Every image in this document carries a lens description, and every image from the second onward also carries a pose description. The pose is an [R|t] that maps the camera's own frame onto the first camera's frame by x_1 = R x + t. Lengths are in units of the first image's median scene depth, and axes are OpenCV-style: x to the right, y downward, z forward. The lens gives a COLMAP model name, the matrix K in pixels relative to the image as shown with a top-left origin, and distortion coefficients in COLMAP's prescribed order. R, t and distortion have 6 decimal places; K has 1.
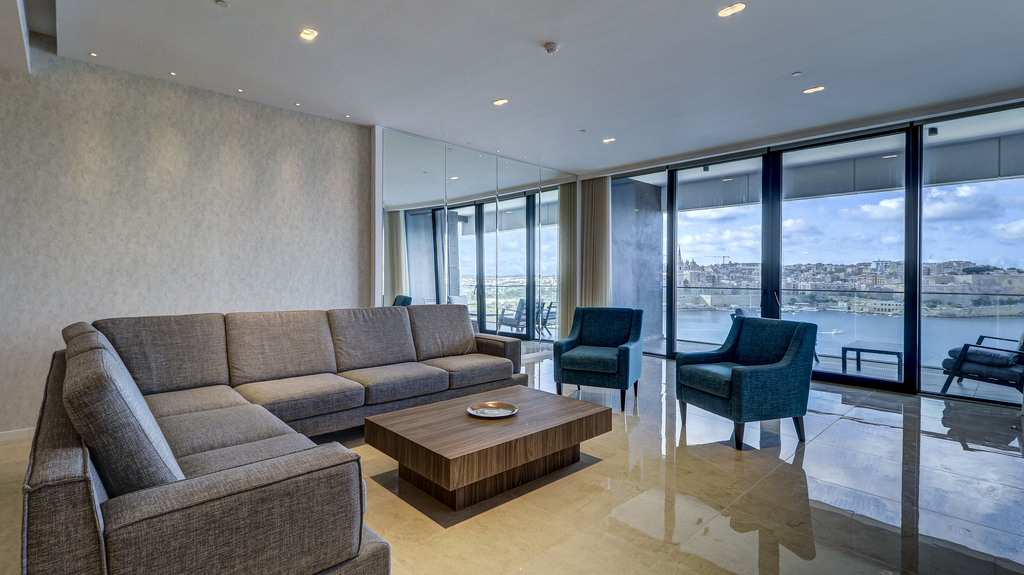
lens RADIAL K [[474.1, 0, 514.9], [0, 474.1, 280.0], [0, 0, 1]] dist [-0.011510, -0.000669]
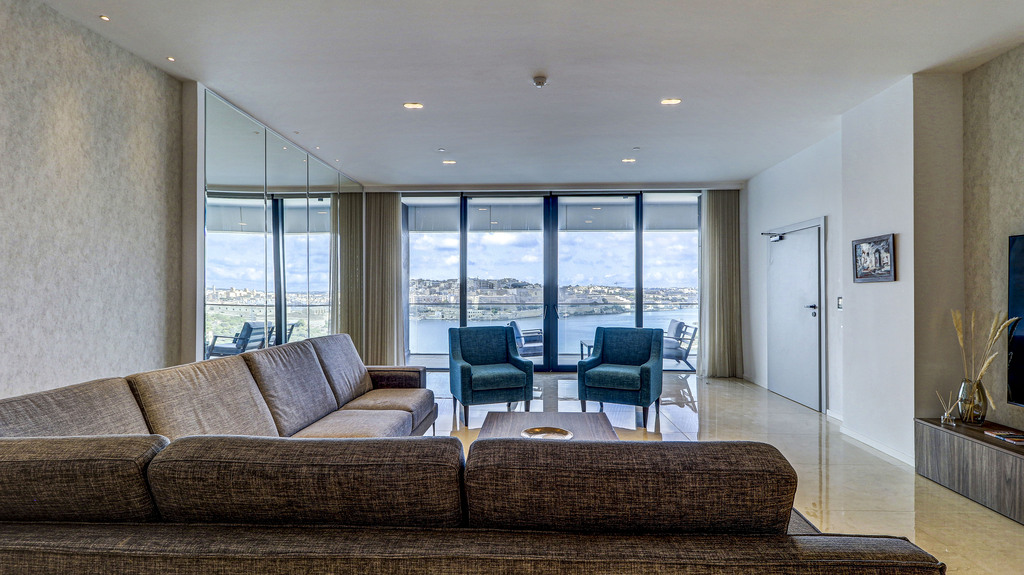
lens RADIAL K [[474.1, 0, 512.5], [0, 474.1, 282.9], [0, 0, 1]] dist [-0.011510, -0.000669]
pose [[0.721448, 0.006320, 0.692440, -0.461163], [0.010144, 0.999755, -0.019693, -0.017017], [-0.692394, 0.021232, 0.721207, 0.204562]]
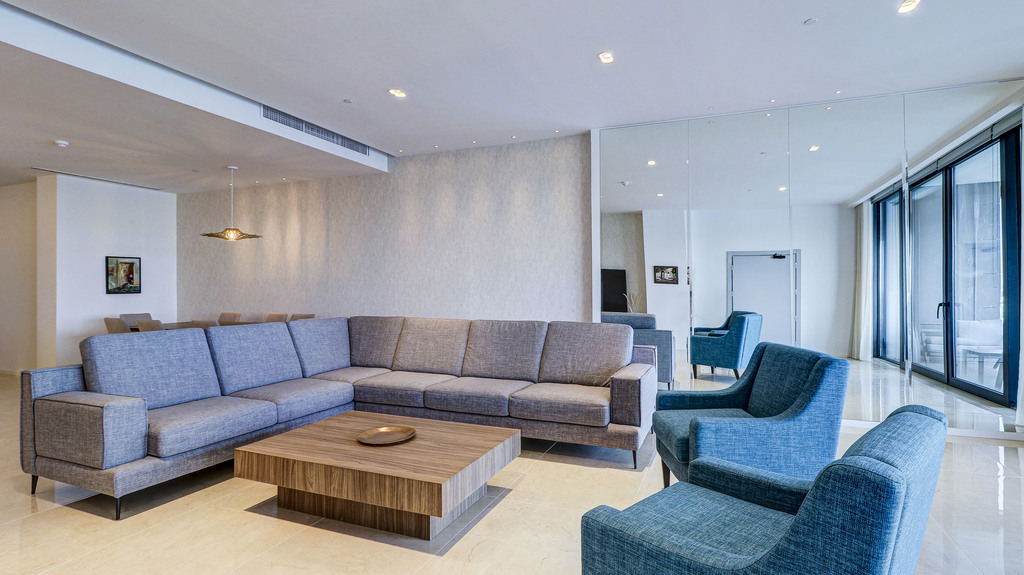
lens RADIAL K [[474.1, 0, 522.4], [0, 474.1, 287.8], [0, 0, 1]] dist [-0.011510, -0.000669]
pose [[0.423869, -0.008627, -0.905682, 0.527624], [-0.002974, 0.999936, -0.010916, -0.000055], [0.905718, 0.007321, 0.423817, 0.504395]]
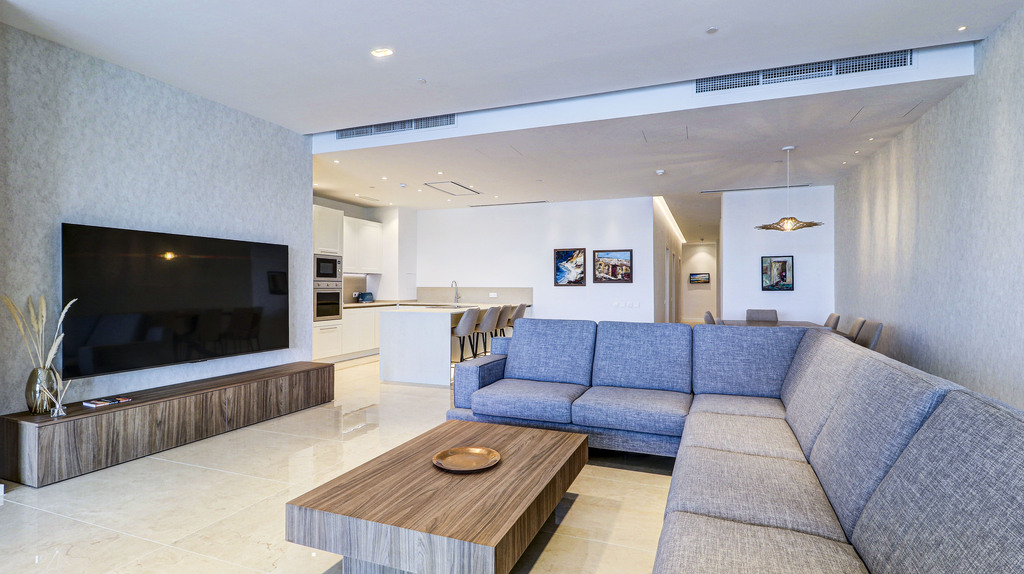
lens RADIAL K [[474.1, 0, 525.7], [0, 474.1, 289.4], [0, 0, 1]] dist [-0.011510, -0.000669]
pose [[-0.886889, -0.004693, -0.461958, 0.133526], [-0.011142, 0.999875, 0.011235, -0.005983], [0.461848, 0.015111, -0.886831, 1.020588]]
